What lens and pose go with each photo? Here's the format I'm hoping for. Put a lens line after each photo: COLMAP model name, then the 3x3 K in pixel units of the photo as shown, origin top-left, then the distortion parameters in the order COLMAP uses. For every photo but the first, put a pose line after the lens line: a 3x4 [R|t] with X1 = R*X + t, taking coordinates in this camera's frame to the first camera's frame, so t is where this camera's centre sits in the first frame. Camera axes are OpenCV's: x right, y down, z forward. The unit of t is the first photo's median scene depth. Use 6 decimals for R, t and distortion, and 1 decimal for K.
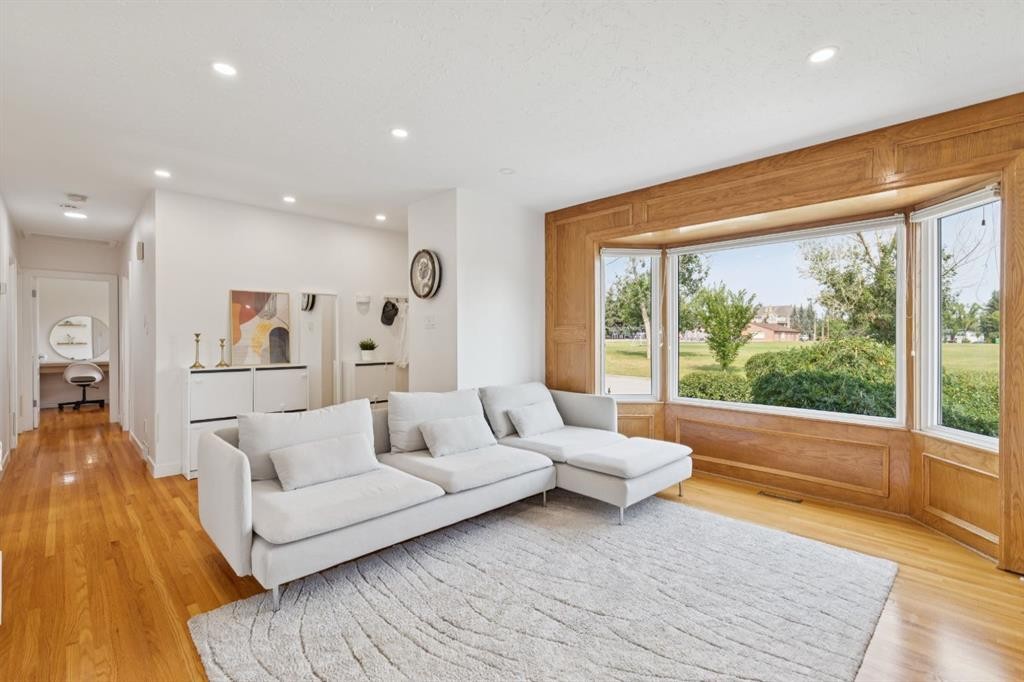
lens RADIAL K [[463.6, 0, 513.4], [0, 463.6, 338.0], [0, 0, 1]] dist [0.001928, 0.000480]
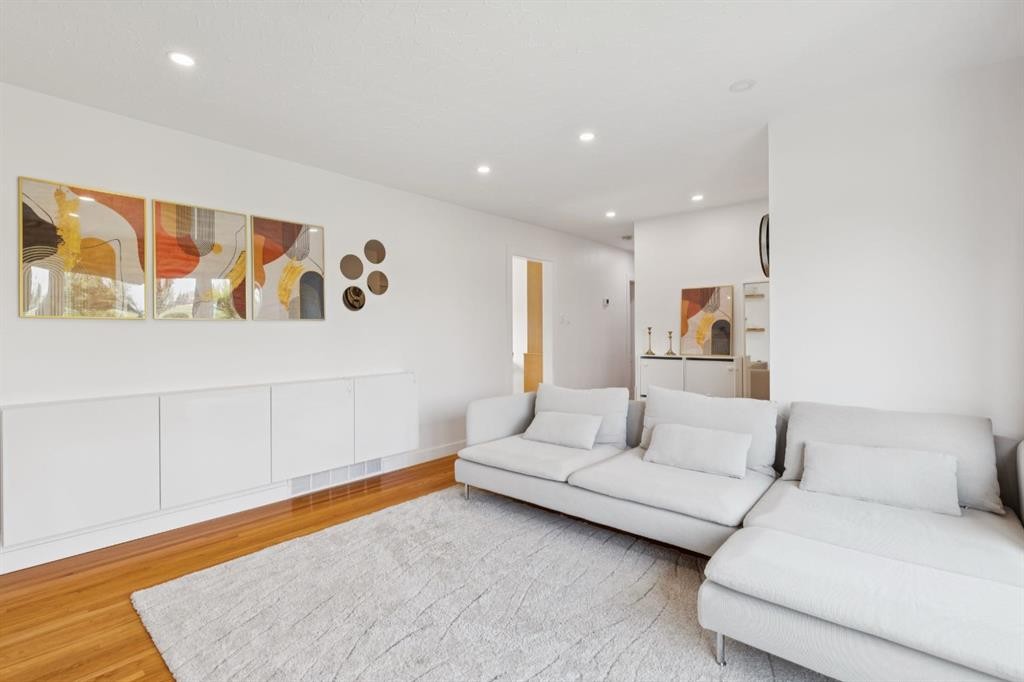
lens RADIAL K [[463.6, 0, 507.5], [0, 463.6, 338.7], [0, 0, 1]] dist [0.001928, 0.000480]
pose [[0.094262, 0.013742, -0.995453, 0.580493], [0.003052, 0.999896, 0.014092, 0.002635], [0.995543, -0.004367, 0.094211, 0.526680]]
